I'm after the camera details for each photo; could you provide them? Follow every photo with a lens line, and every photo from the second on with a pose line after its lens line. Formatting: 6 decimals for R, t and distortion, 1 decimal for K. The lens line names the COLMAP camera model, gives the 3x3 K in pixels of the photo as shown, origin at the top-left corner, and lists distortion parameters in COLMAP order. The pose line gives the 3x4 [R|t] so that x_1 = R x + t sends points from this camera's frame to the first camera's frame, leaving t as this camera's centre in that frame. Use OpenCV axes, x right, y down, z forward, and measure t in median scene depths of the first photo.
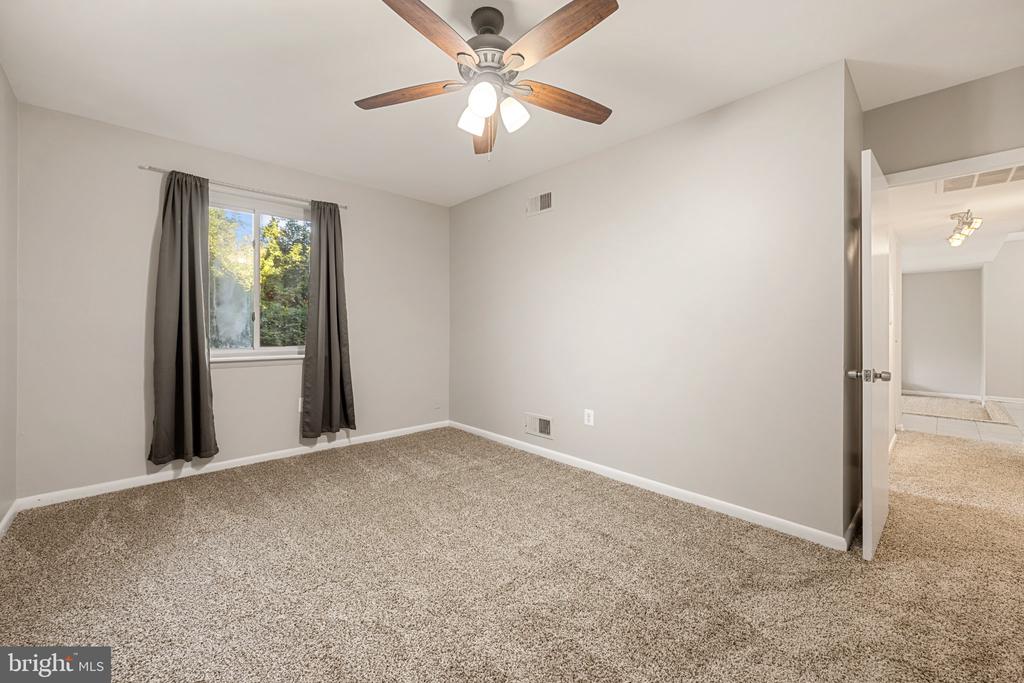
lens RADIAL K [[410.7, 0, 511.1], [0, 410.7, 329.0], [0, 0, 1]] dist [-0.000968, 0.000159]
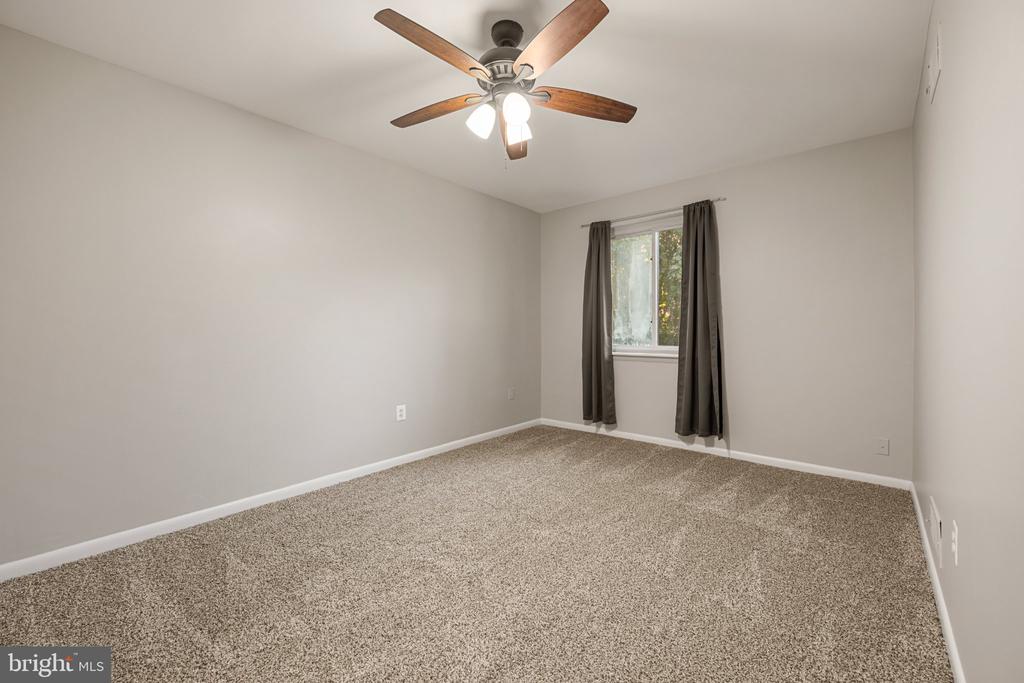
lens RADIAL K [[410.7, 0, 511.1], [0, 410.7, 329.0], [0, 0, 1]] dist [-0.000968, 0.000159]
pose [[0.100359, -0.004897, -0.994939, 0.573107], [0.002194, 0.999987, -0.004701, 0.001149], [0.994949, -0.001711, 0.100368, 0.526531]]
